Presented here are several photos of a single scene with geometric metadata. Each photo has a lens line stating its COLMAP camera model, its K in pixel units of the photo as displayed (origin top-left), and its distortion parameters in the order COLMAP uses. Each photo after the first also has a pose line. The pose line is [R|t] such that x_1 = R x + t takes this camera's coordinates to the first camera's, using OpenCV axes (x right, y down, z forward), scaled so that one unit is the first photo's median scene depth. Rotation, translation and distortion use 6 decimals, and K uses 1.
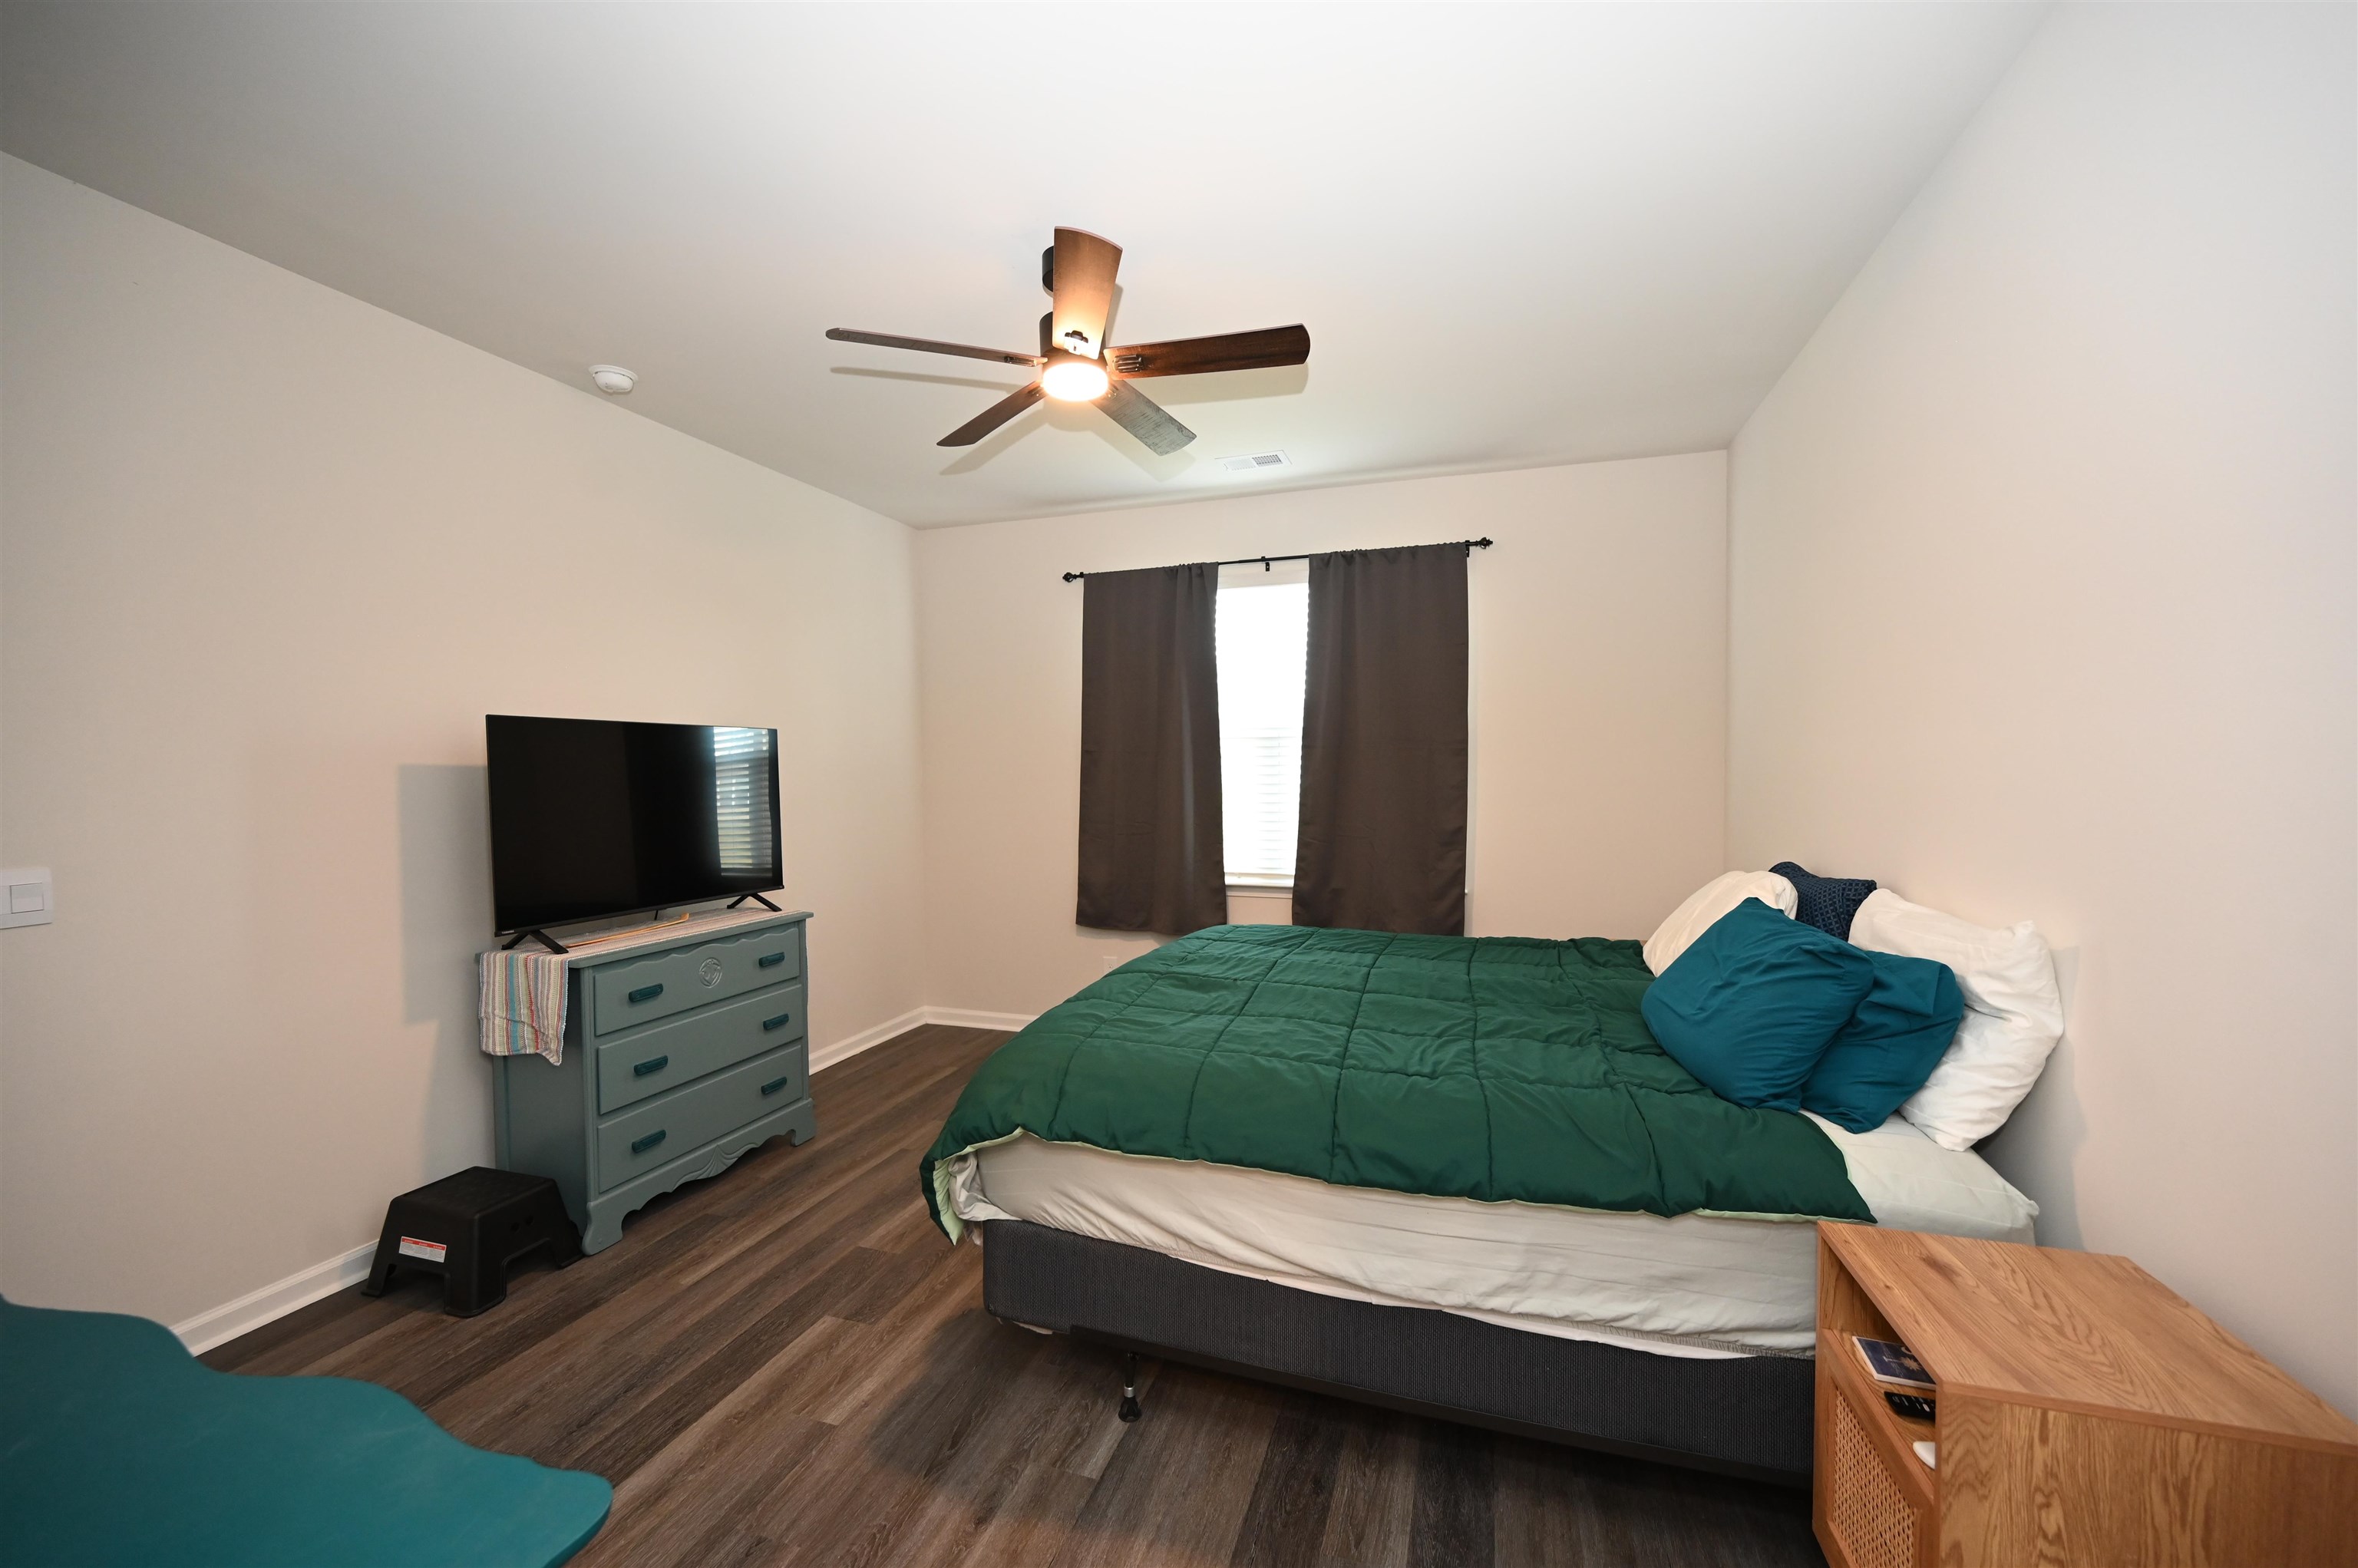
lens RADIAL K [[931.3, 0, 1179.0], [0, 931.3, 784.0], [0, 0, 1]] dist [-0.000300, -0.000014]
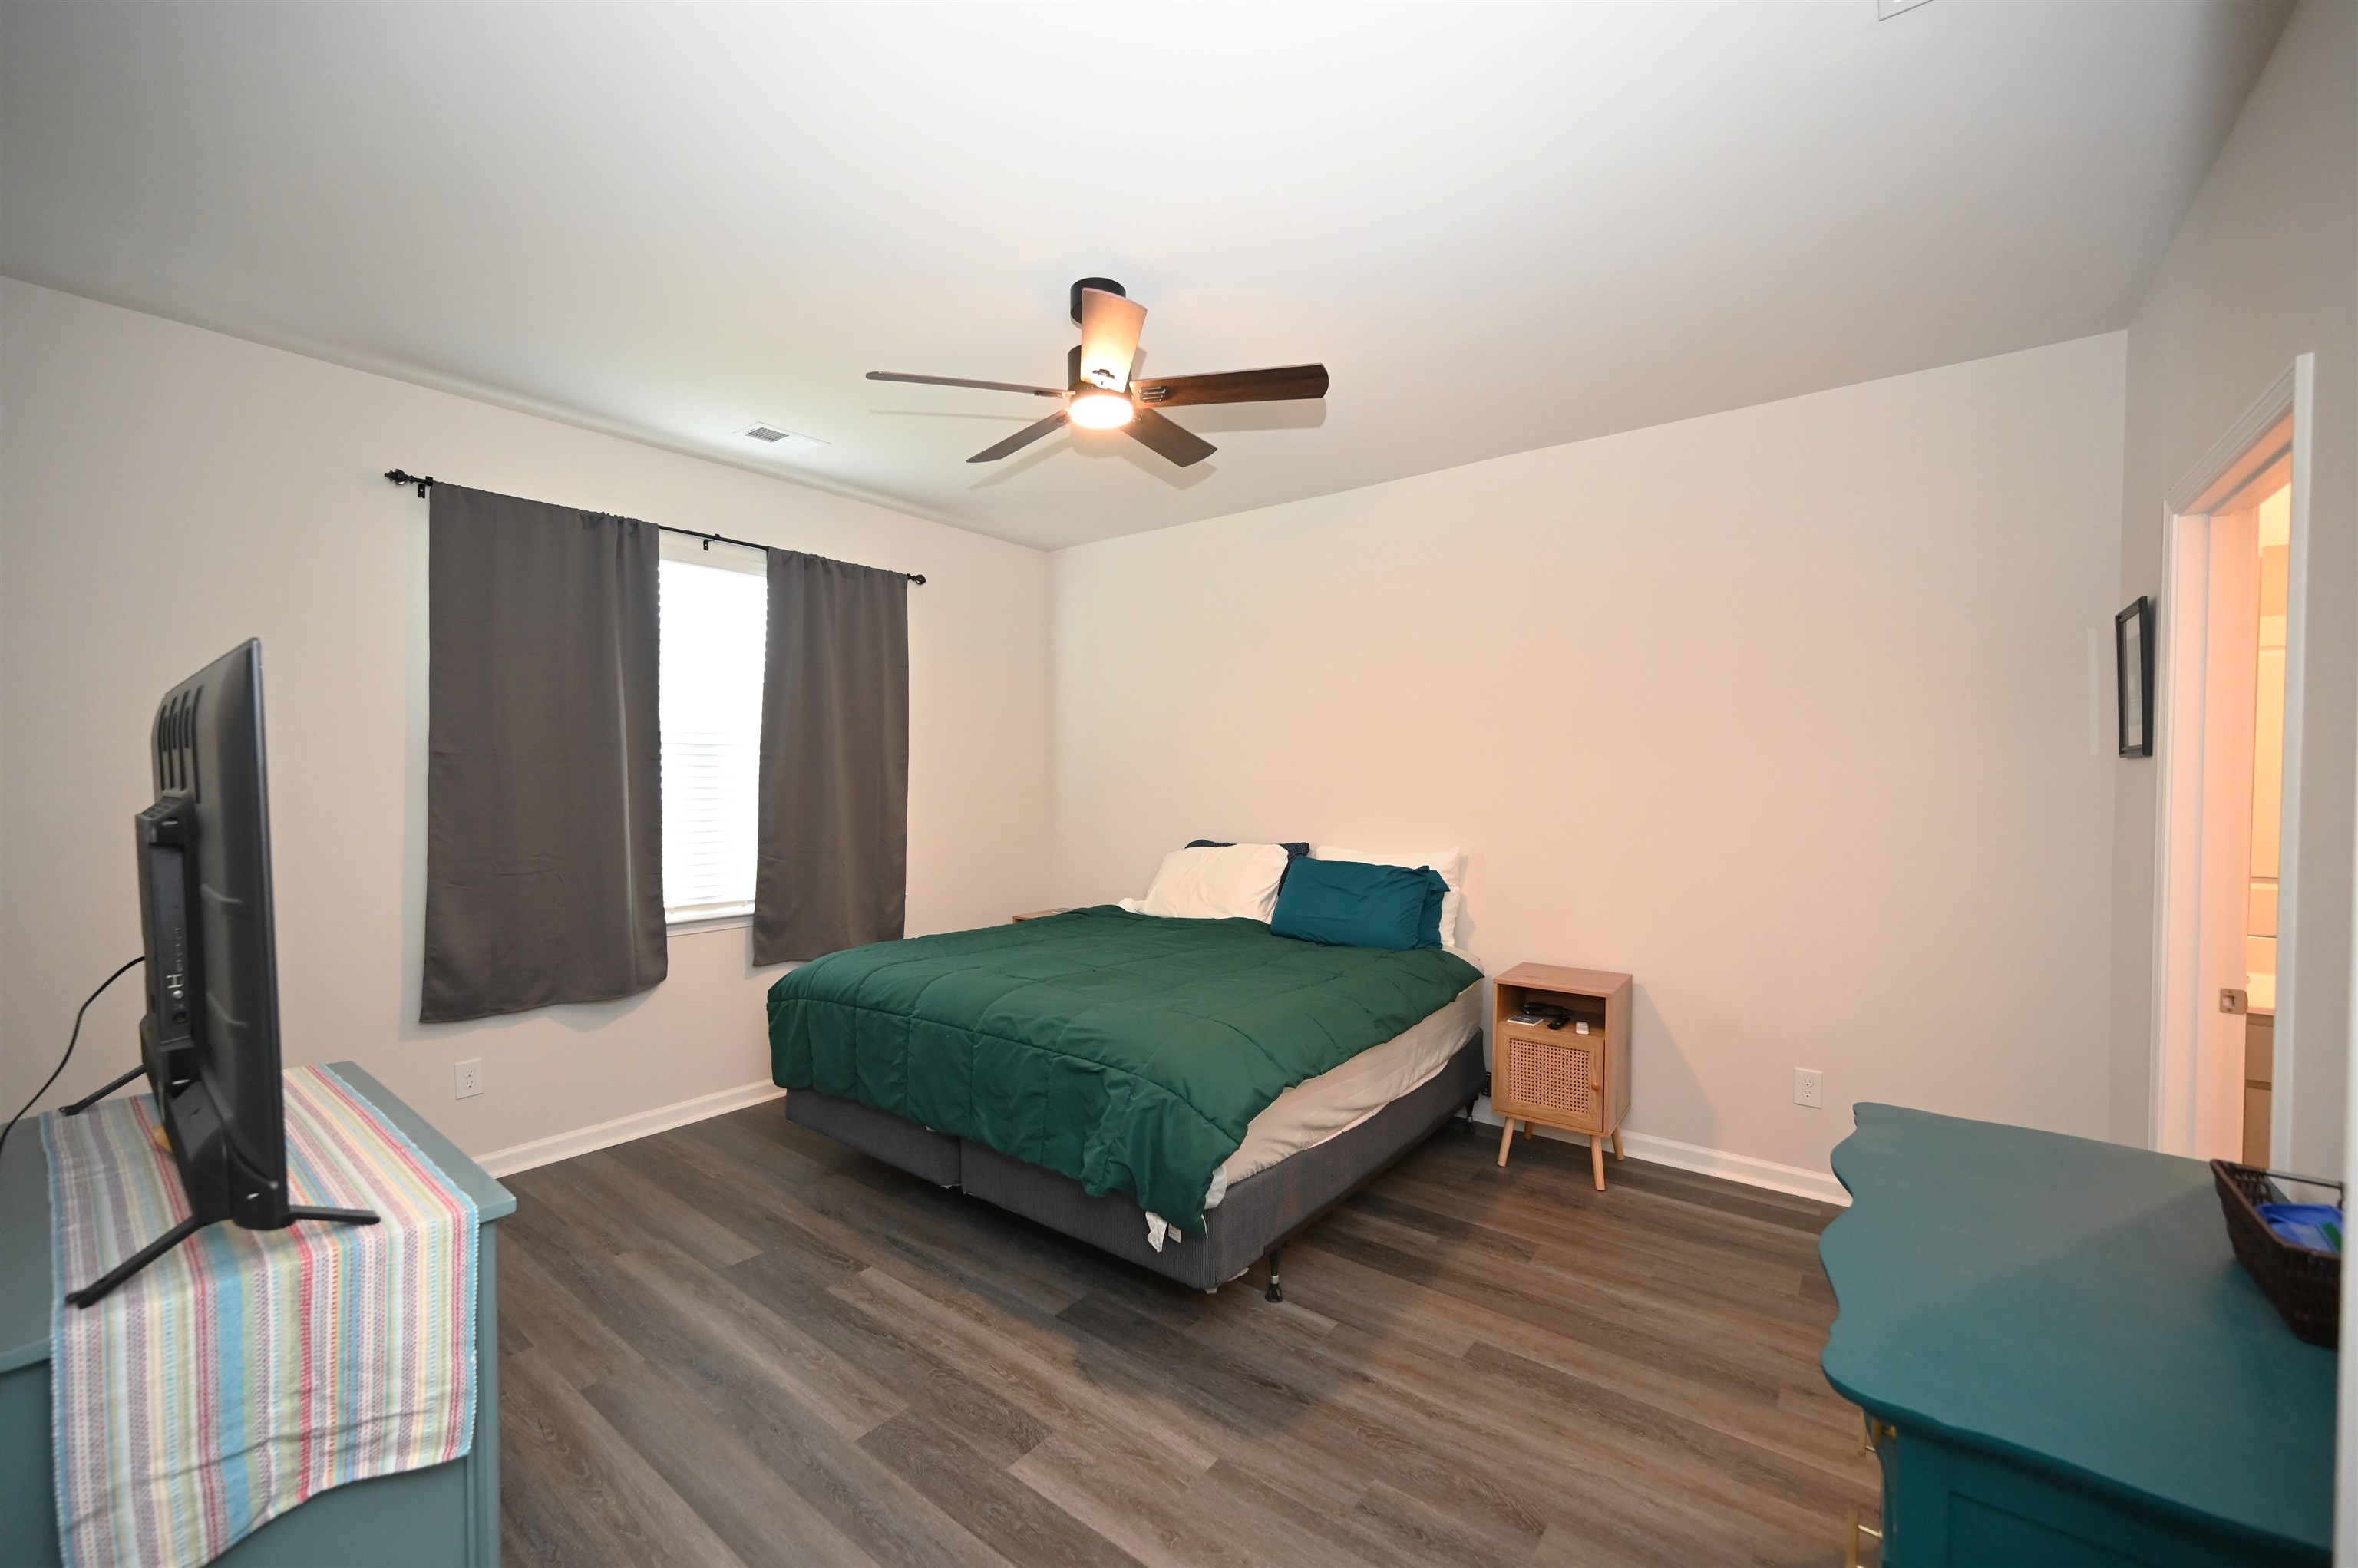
lens RADIAL K [[931.3, 0, 1179.0], [0, 931.3, 784.0], [0, 0, 1]] dist [-0.000300, -0.000014]
pose [[0.331639, -0.002205, 0.943404, -0.777788], [0.011141, 0.999937, -0.001579, -0.010212], [-0.943341, 0.011034, 0.331643, 0.422853]]
